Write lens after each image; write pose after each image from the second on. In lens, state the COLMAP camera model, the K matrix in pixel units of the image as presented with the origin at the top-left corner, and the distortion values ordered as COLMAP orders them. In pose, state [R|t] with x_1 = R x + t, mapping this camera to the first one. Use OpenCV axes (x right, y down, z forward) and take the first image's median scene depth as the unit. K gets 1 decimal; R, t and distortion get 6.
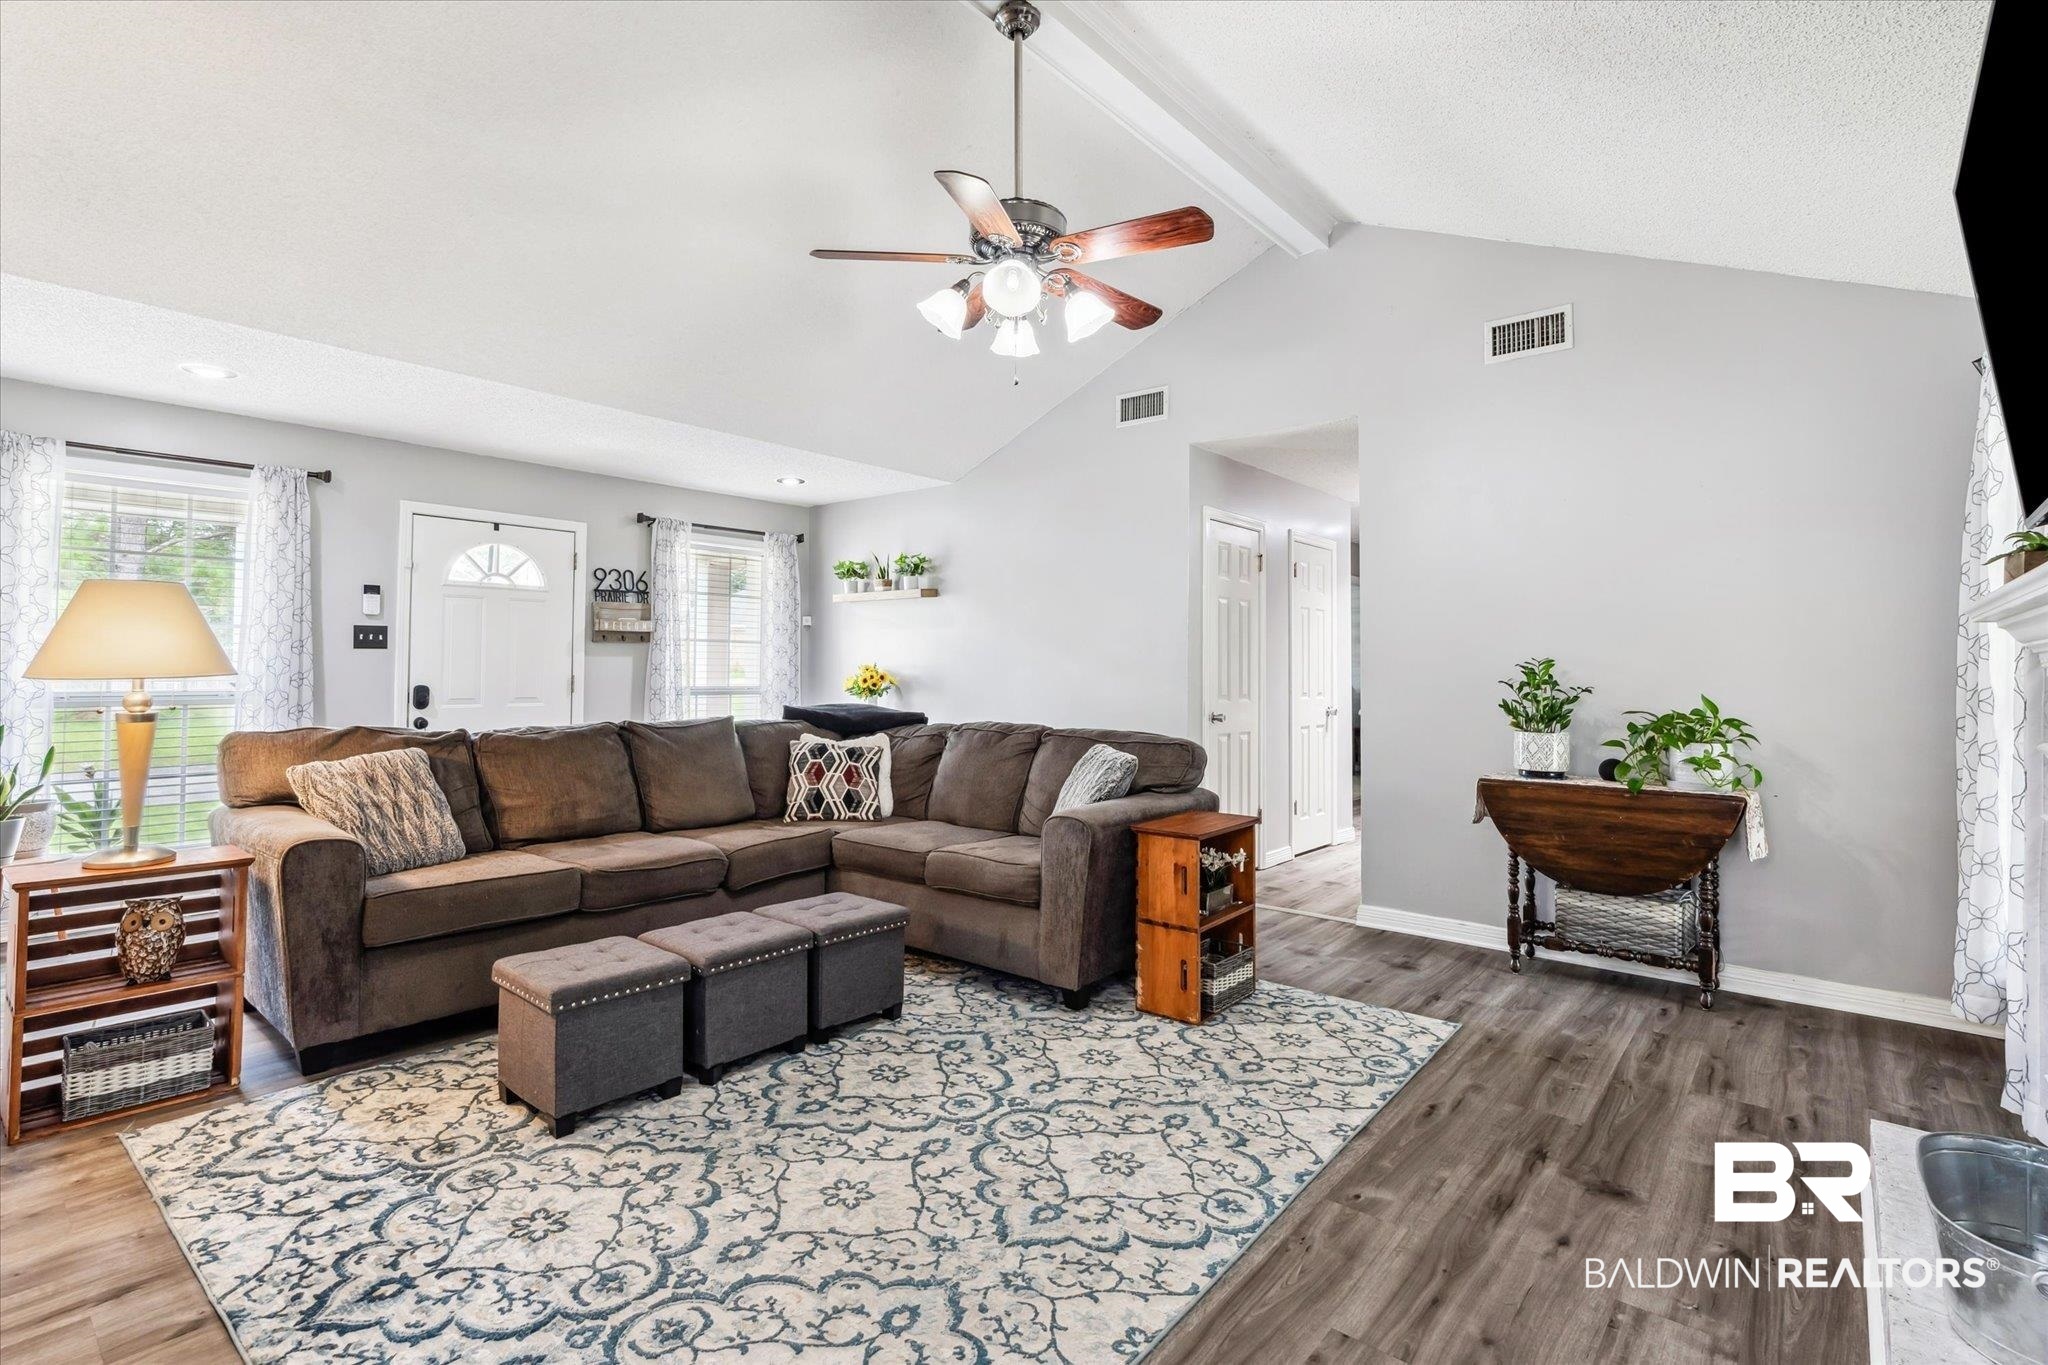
lens RADIAL K [[952.3, 0, 1020.7], [0, 952.3, 618.7], [0, 0, 1]] dist [-0.004044, -0.000524]
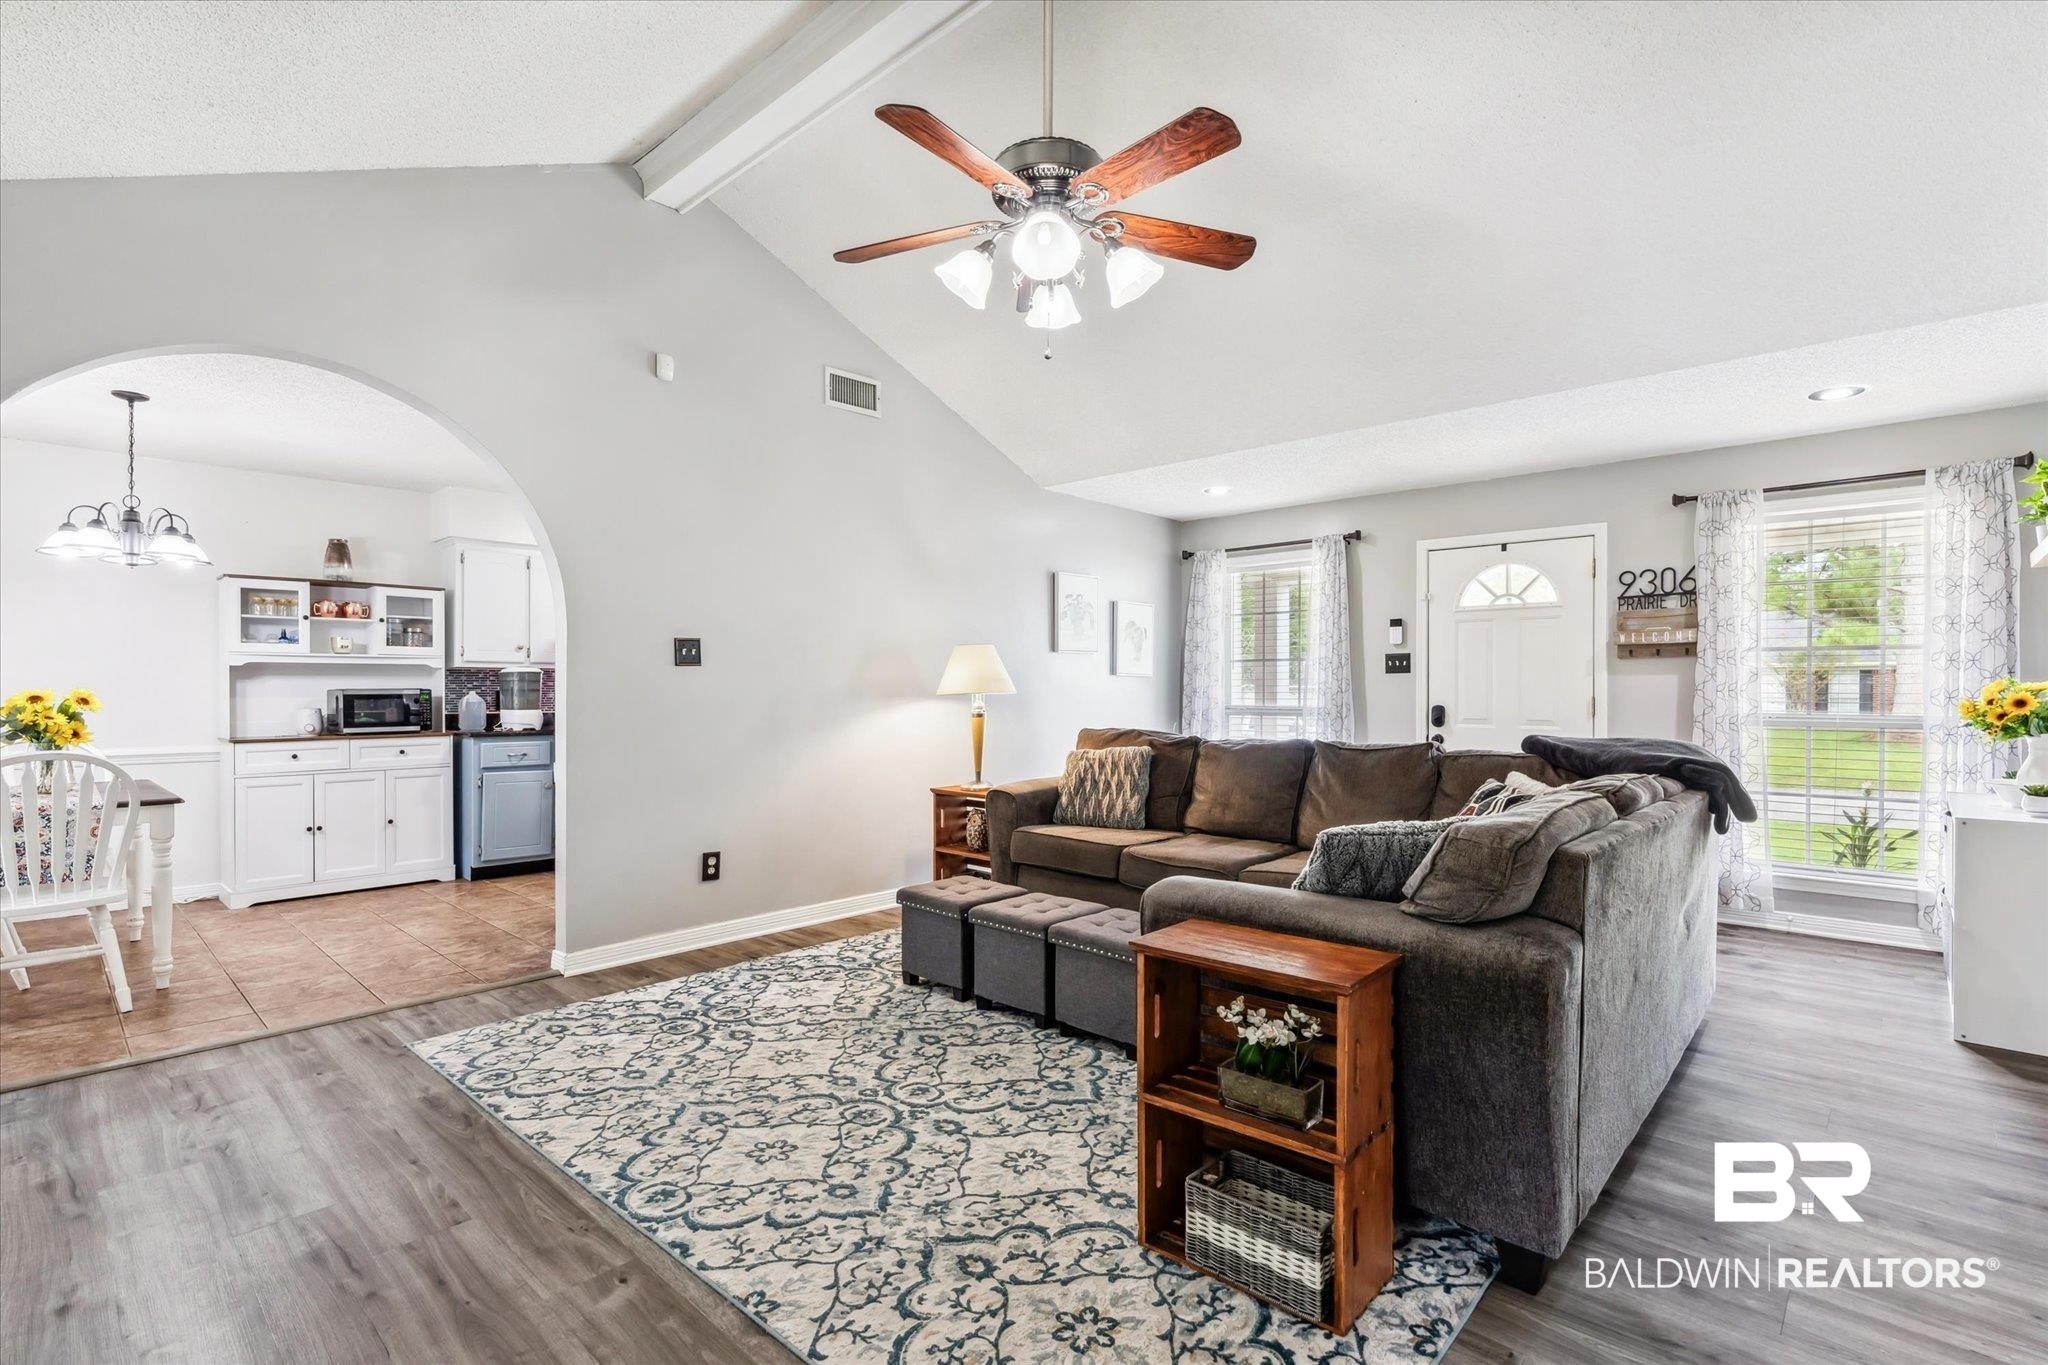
lens RADIAL K [[943.8, 0, 1024.0], [0, 943.8, 682.5], [0, 0, 1]] dist [-0.001348, 0.001139]
pose [[-0.036092, -0.011893, -0.999278, 0.892114], [0.054267, 0.998431, -0.013843, 0.060709], [0.997874, -0.054727, -0.035390, 1.042927]]
